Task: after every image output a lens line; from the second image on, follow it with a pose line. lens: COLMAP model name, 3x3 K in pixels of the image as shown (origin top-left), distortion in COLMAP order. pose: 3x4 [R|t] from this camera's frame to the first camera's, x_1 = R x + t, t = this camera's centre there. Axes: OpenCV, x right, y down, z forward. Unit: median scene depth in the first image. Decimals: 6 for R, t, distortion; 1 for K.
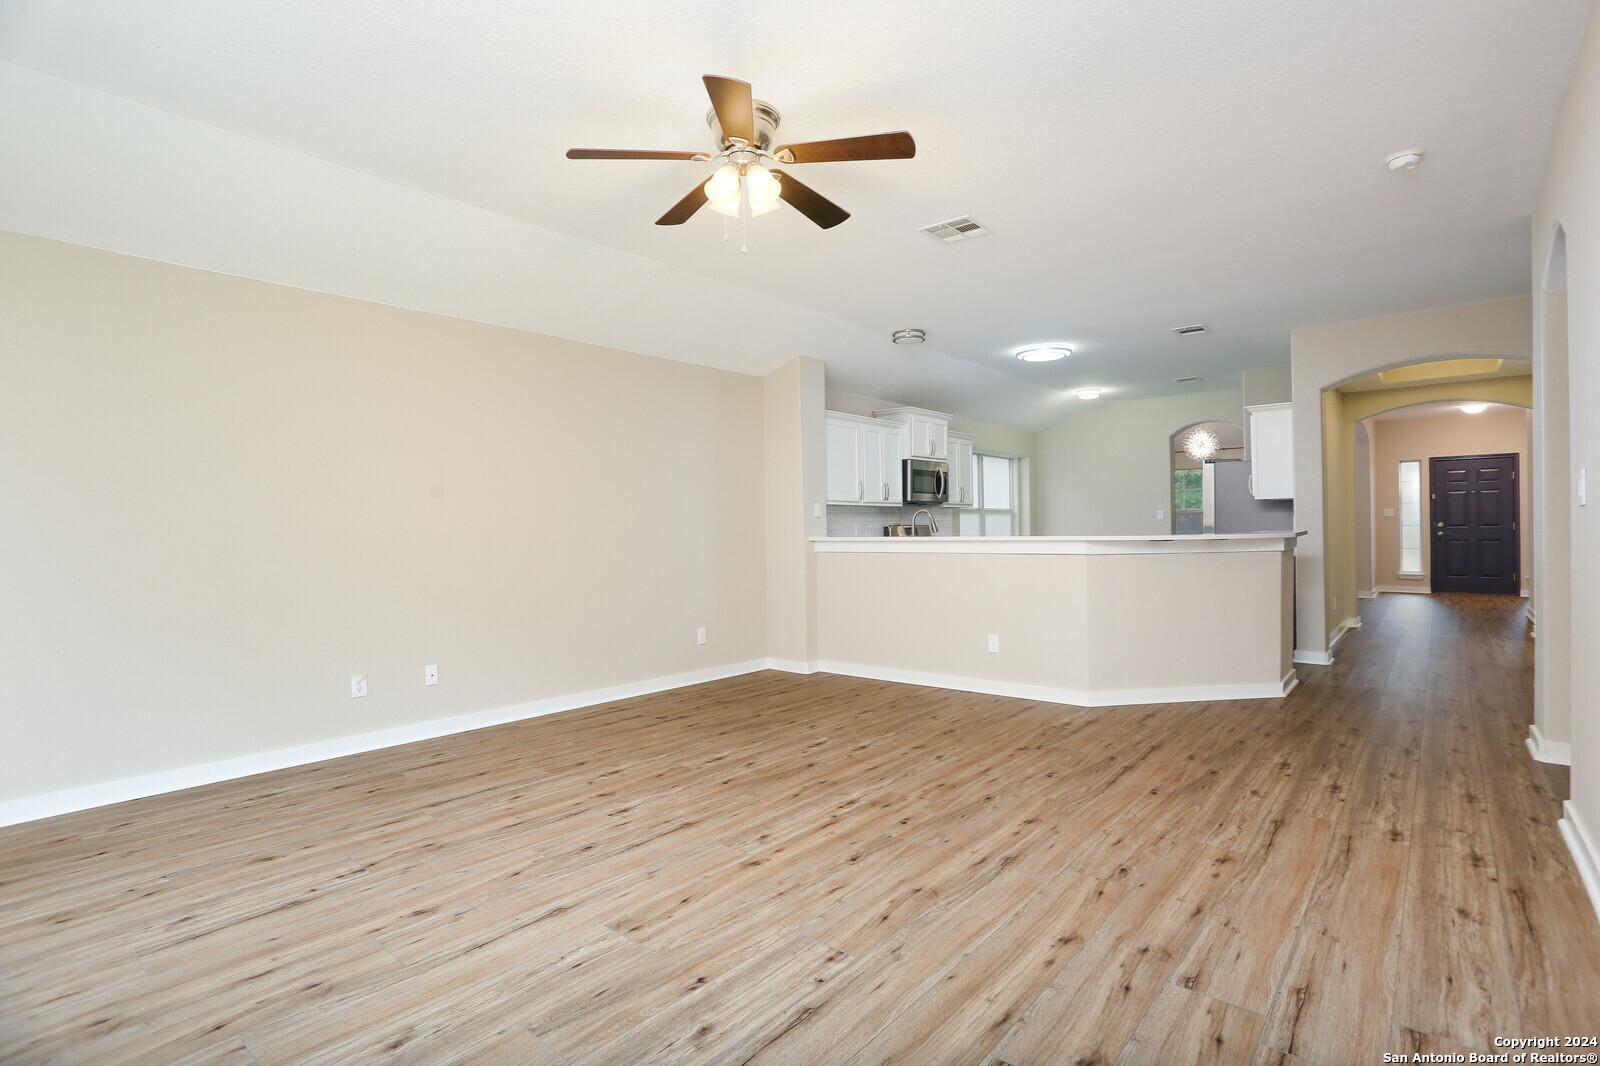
lens RADIAL K [[785.6, 0, 767.4], [0, 785.6, 519.9], [0, 0, 1]] dist [-0.061101, 0.011922]
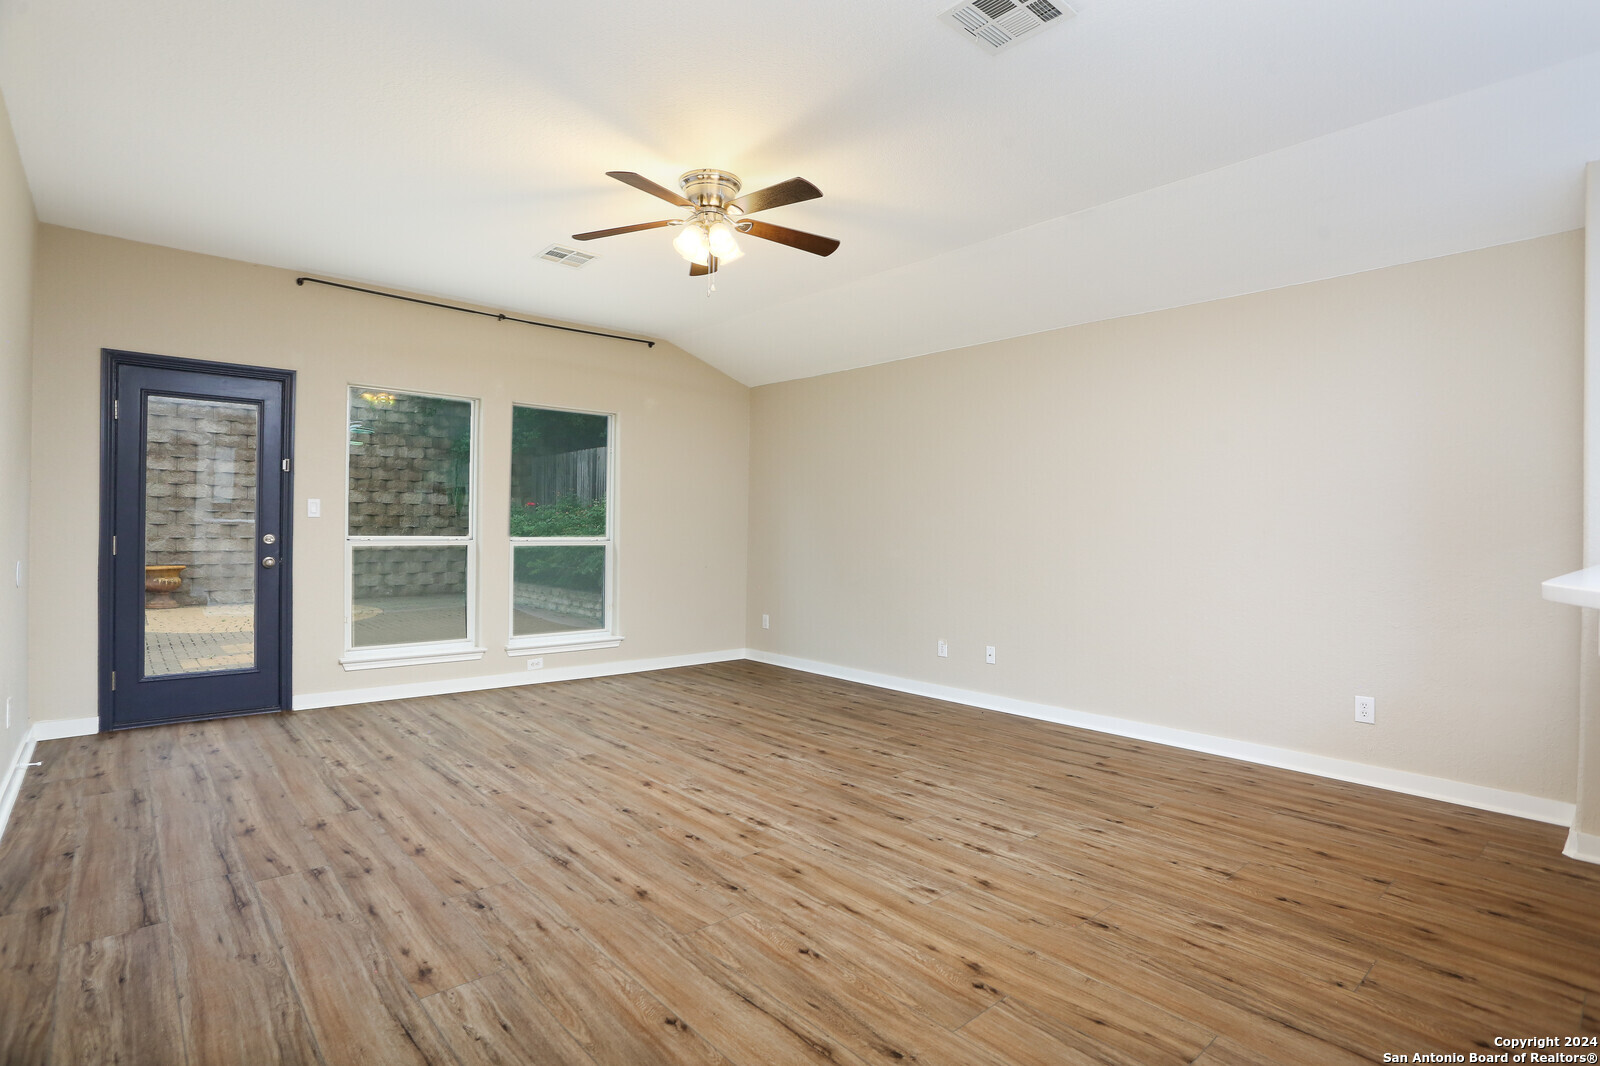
lens RADIAL K [[785.6, 0, 803.3], [0, 785.6, 527.3], [0, 0, 1]] dist [-0.061101, 0.011922]
pose [[-0.109466, 0.006355, -0.993970, 1.103452], [0.001770, 0.999979, 0.006199, 0.000831], [0.993989, -0.001081, -0.109475, 1.233480]]
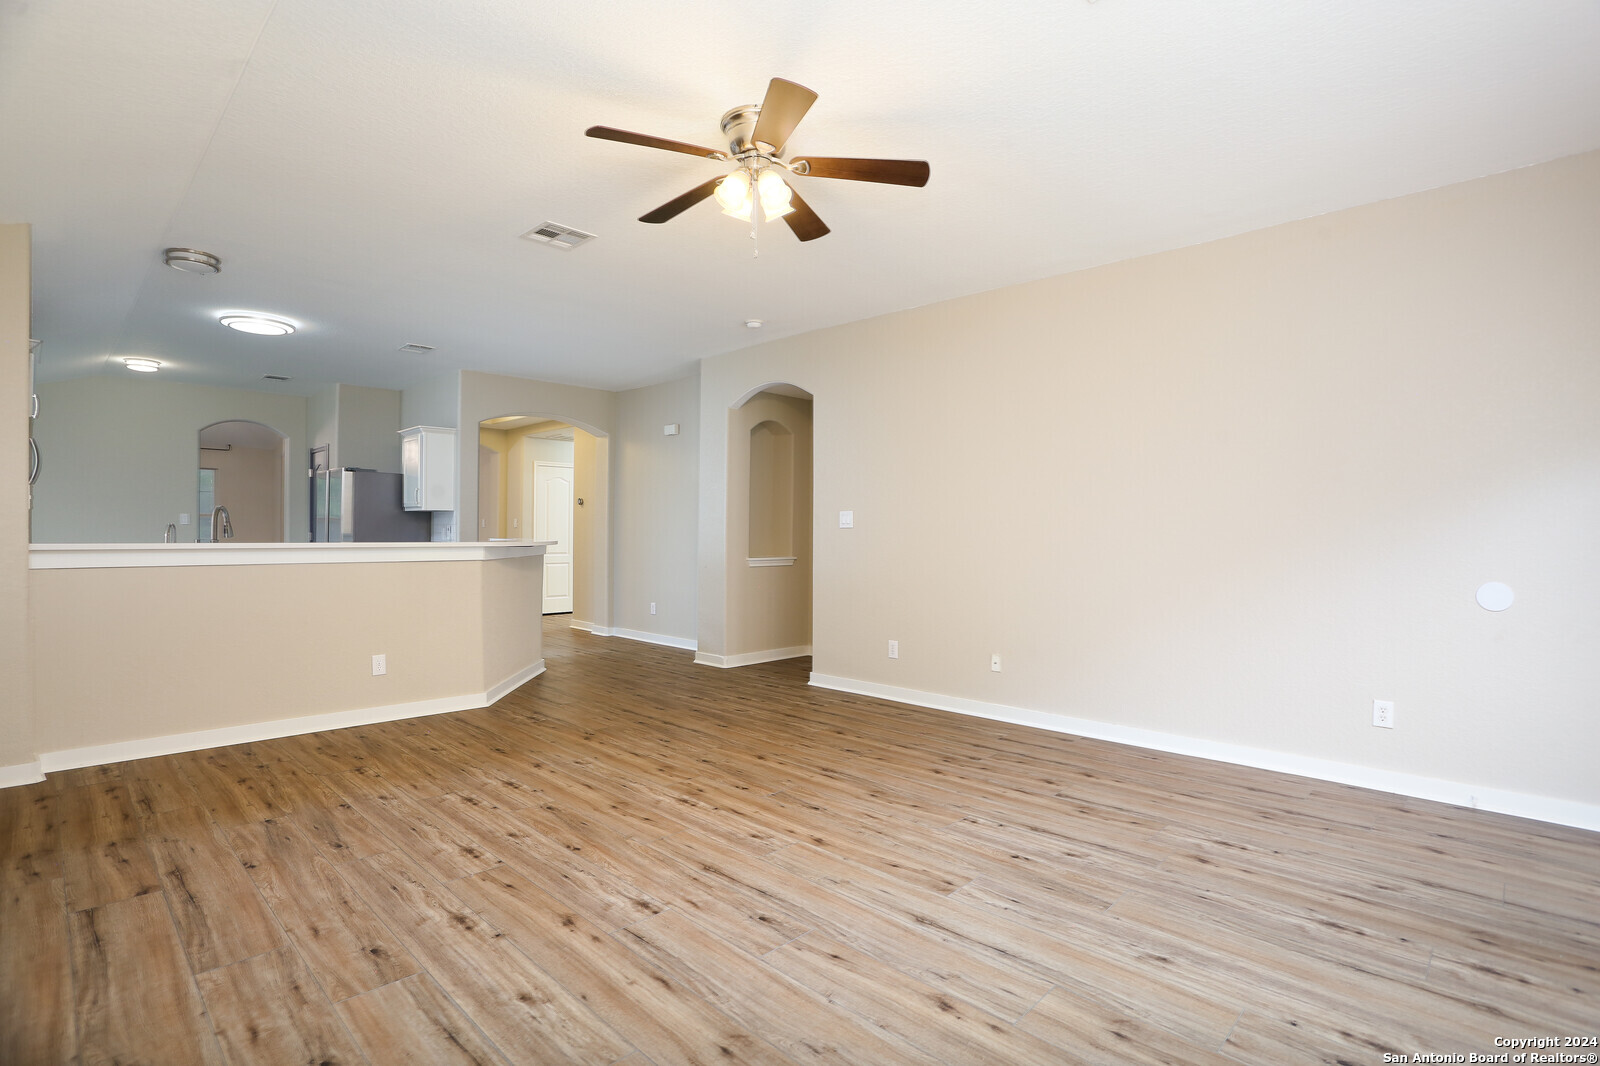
lens RADIAL K [[785.6, 0, 799.2], [0, 785.6, 527.7], [0, 0, 1]] dist [-0.061101, 0.011922]
pose [[0.041194, 0.019845, 0.998954, -0.986398], [-0.020786, 0.999603, -0.019001, 0.019517], [-0.998935, -0.019982, 0.041590, 0.868864]]
